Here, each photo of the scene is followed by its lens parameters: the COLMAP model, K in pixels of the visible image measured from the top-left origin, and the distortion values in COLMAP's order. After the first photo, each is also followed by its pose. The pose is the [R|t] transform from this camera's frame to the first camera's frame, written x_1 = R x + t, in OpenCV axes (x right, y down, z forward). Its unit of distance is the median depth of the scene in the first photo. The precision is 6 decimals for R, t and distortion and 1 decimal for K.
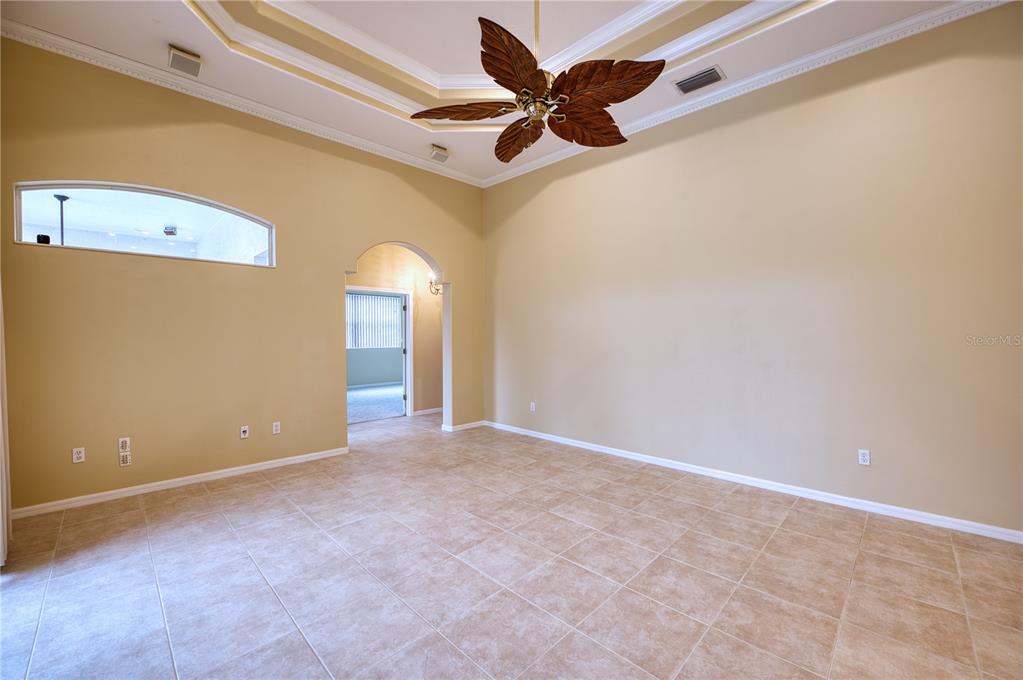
lens RADIAL K [[407.5, 0, 513.6], [0, 407.5, 331.4], [0, 0, 1]] dist [-0.010794, -0.000157]
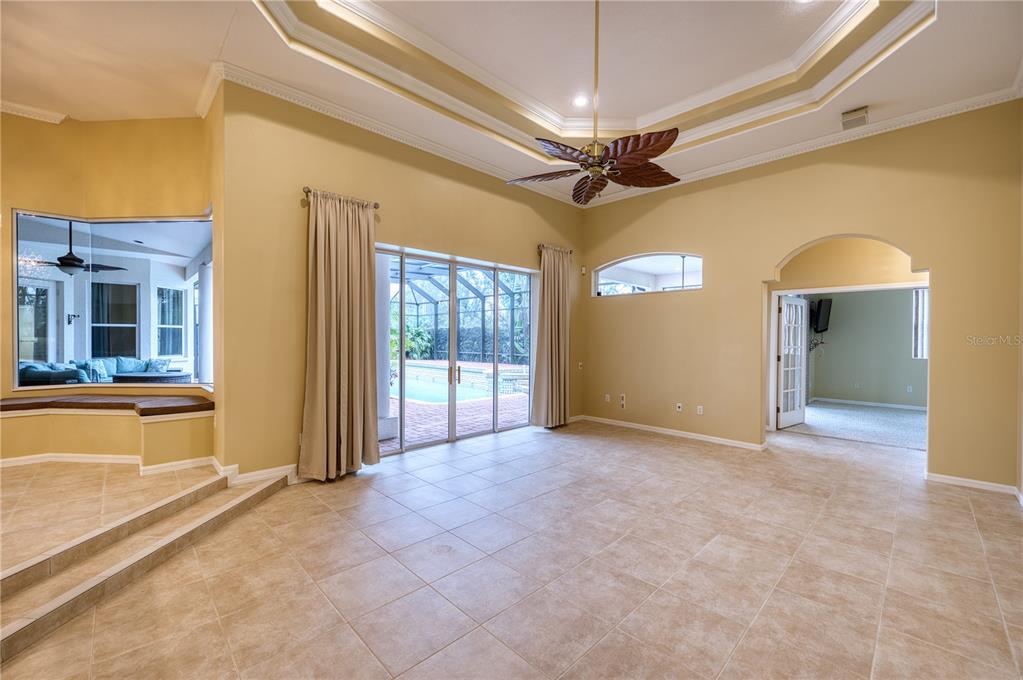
lens RADIAL K [[415.2, 0, 511.5], [0, 415.2, 341.9], [0, 0, 1]] dist [-0.020871, -0.000932]
pose [[-0.026825, 0.005193, -0.999627, 0.916944], [0.001973, 0.999985, 0.005142, 0.012033], [0.999638, -0.001834, -0.026835, 0.519721]]
